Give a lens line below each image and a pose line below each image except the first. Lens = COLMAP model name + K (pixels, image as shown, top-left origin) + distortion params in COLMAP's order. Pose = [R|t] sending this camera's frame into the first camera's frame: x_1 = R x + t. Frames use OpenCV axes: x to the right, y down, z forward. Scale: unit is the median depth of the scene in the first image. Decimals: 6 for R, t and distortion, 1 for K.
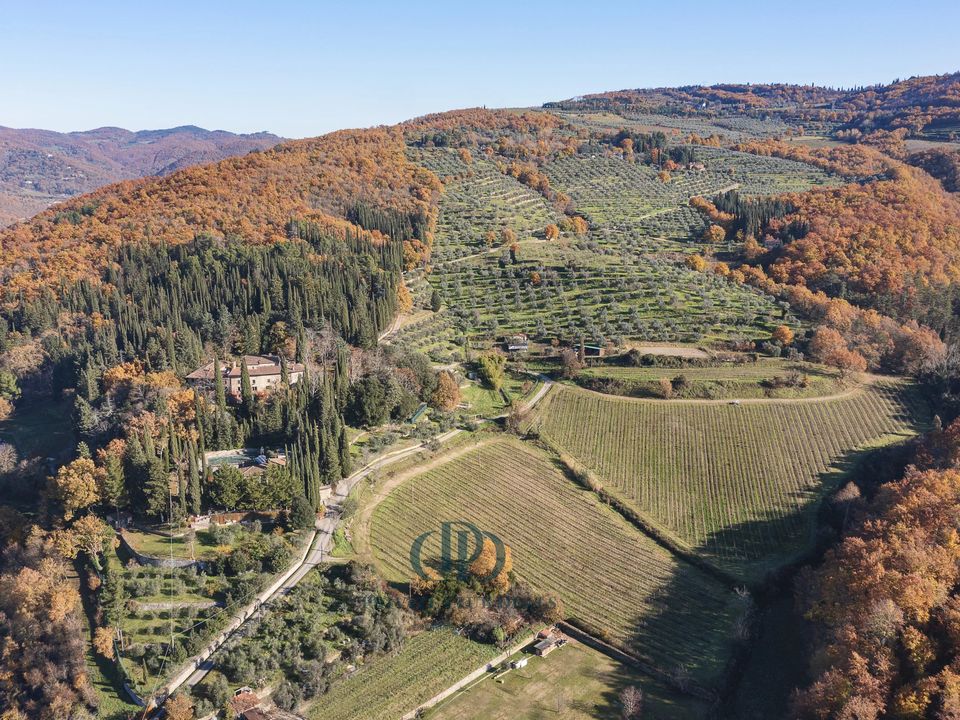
lens RADIAL K [[697.4, 0, 510.5], [0, 697.4, 361.9], [0, 0, 1]] dist [0.005355, 0.002737]
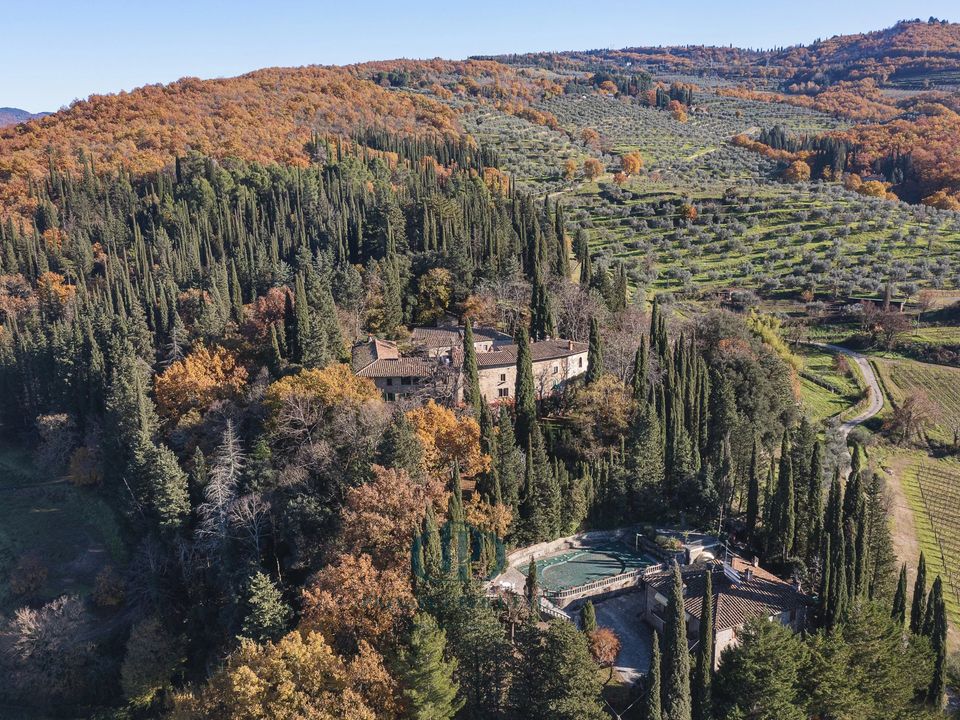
lens RADIAL K [[717.4, 0, 480.0], [0, 717.4, 360.0], [0, 0, 1]] dist [0.005603, 0.004139]
pose [[0.989601, -0.050853, 0.134552, -0.268609], [0.049390, 0.998679, 0.014189, 0.005255], [-0.135096, -0.007396, 0.990805, 0.312636]]
